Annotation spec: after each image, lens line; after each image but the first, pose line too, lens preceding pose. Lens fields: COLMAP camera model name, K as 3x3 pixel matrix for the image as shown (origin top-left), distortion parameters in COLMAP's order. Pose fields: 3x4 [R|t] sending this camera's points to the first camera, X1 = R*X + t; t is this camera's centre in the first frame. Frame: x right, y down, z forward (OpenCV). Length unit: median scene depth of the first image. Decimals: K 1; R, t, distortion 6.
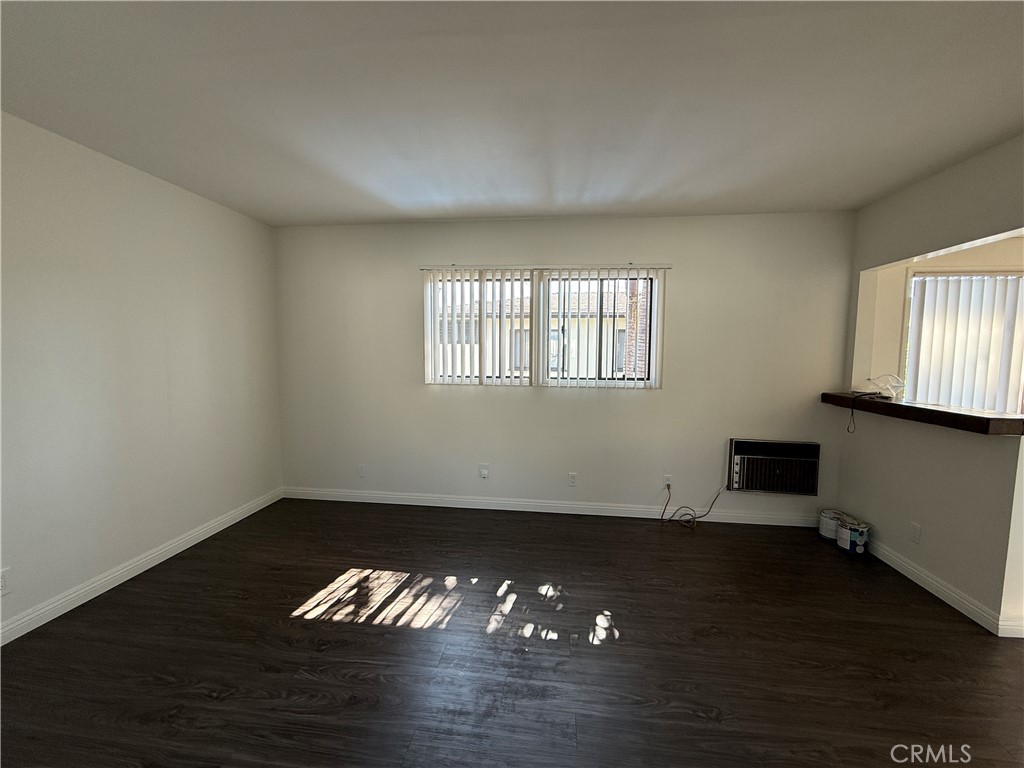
lens RADIAL K [[406.7, 0, 511.3], [0, 406.7, 383.1], [0, 0, 1]] dist [-0.000822, 0.000494]
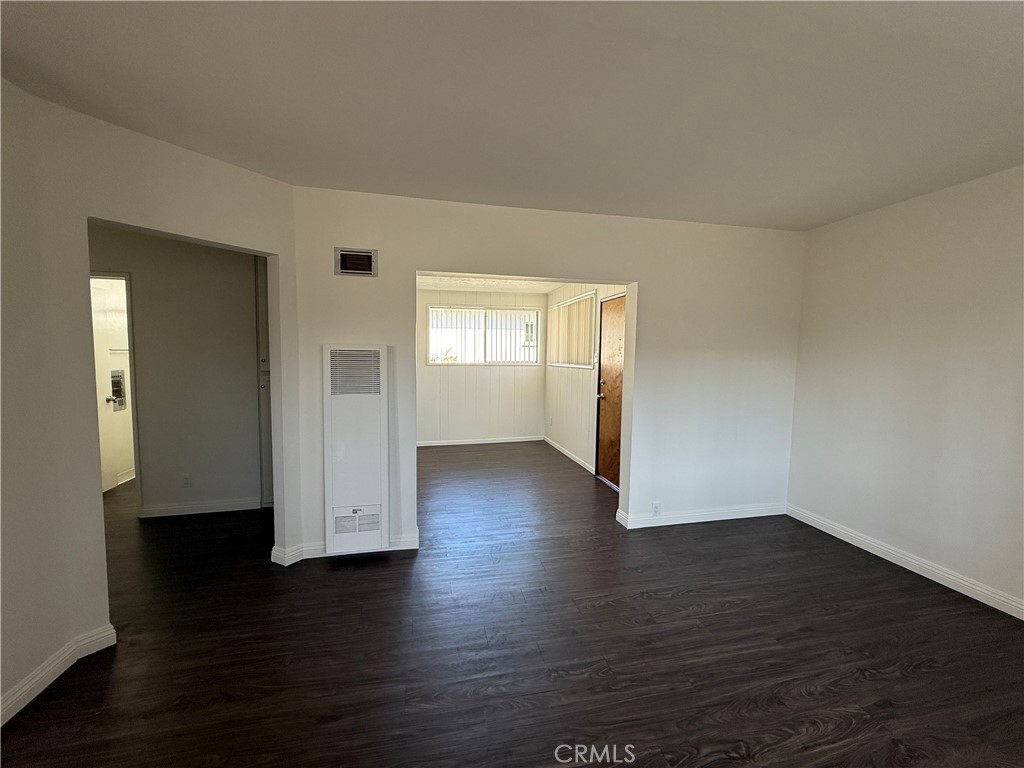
lens RADIAL K [[406.7, 0, 513.0], [0, 406.7, 381.8], [0, 0, 1]] dist [-0.000822, 0.000494]
pose [[-0.946050, 0.004454, -0.323991, 0.328539], [-0.040855, 0.990286, 0.132909, -0.077560], [0.321436, 0.138976, -0.936678, 0.930359]]
